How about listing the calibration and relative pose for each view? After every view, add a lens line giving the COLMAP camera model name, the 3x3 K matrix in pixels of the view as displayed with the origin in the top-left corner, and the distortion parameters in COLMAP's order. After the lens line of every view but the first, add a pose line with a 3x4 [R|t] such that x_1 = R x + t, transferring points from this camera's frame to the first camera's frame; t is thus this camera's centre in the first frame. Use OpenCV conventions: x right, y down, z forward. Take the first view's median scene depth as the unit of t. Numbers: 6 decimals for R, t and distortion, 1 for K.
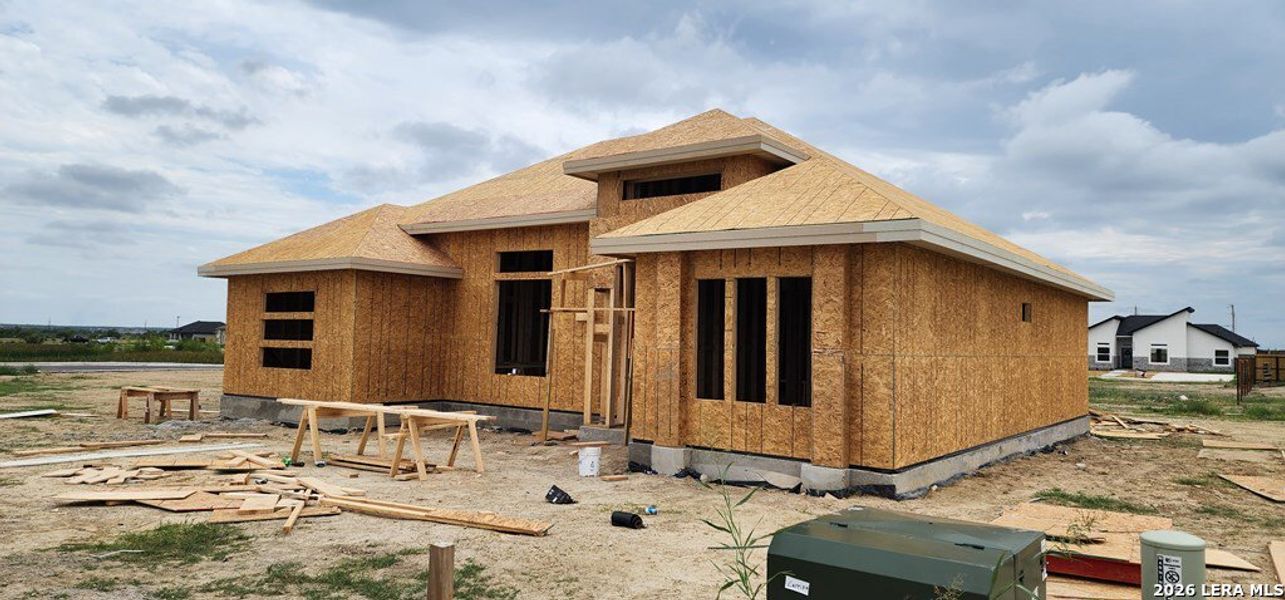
lens RADIAL K [[902.2, 0, 618.8], [0, 902.2, 296.6], [0, 0, 1]] dist [0.067056, -0.001770]
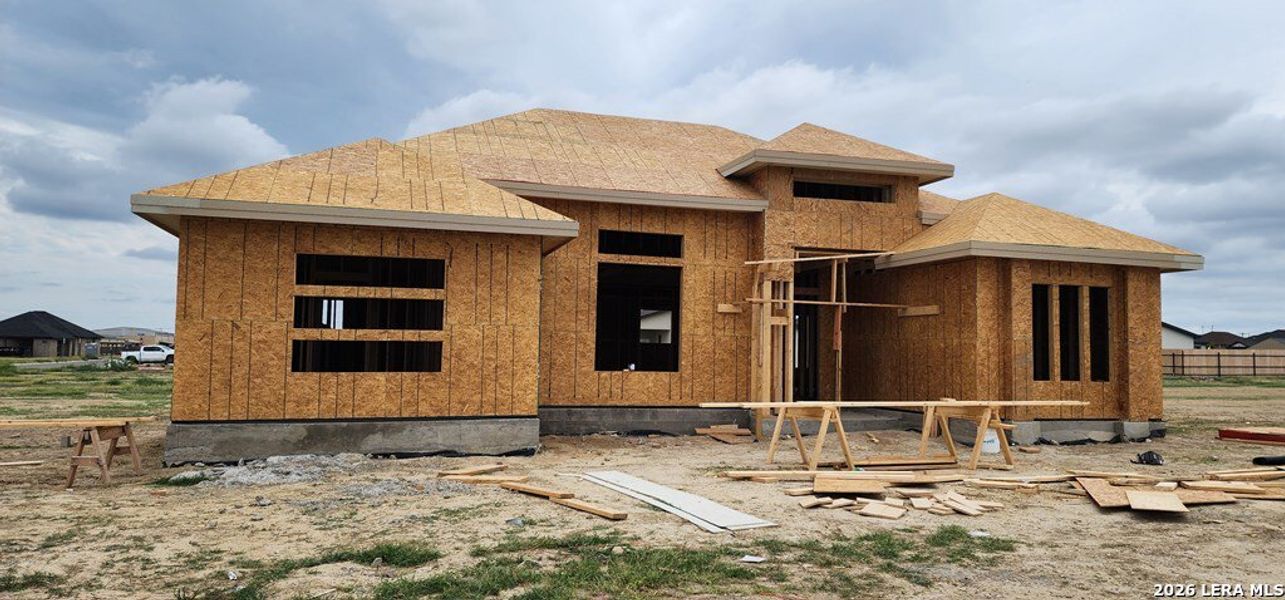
lens RADIAL K [[886.5, 0, 654.2], [0, 886.5, 295.7], [0, 0, 1]] dist [0.076144, -0.092097]
pose [[0.571484, 0.039952, 0.819640, -0.915265], [-0.041810, 0.998934, -0.019541, 0.032525], [-0.819548, -0.023102, 0.572545, 0.544447]]
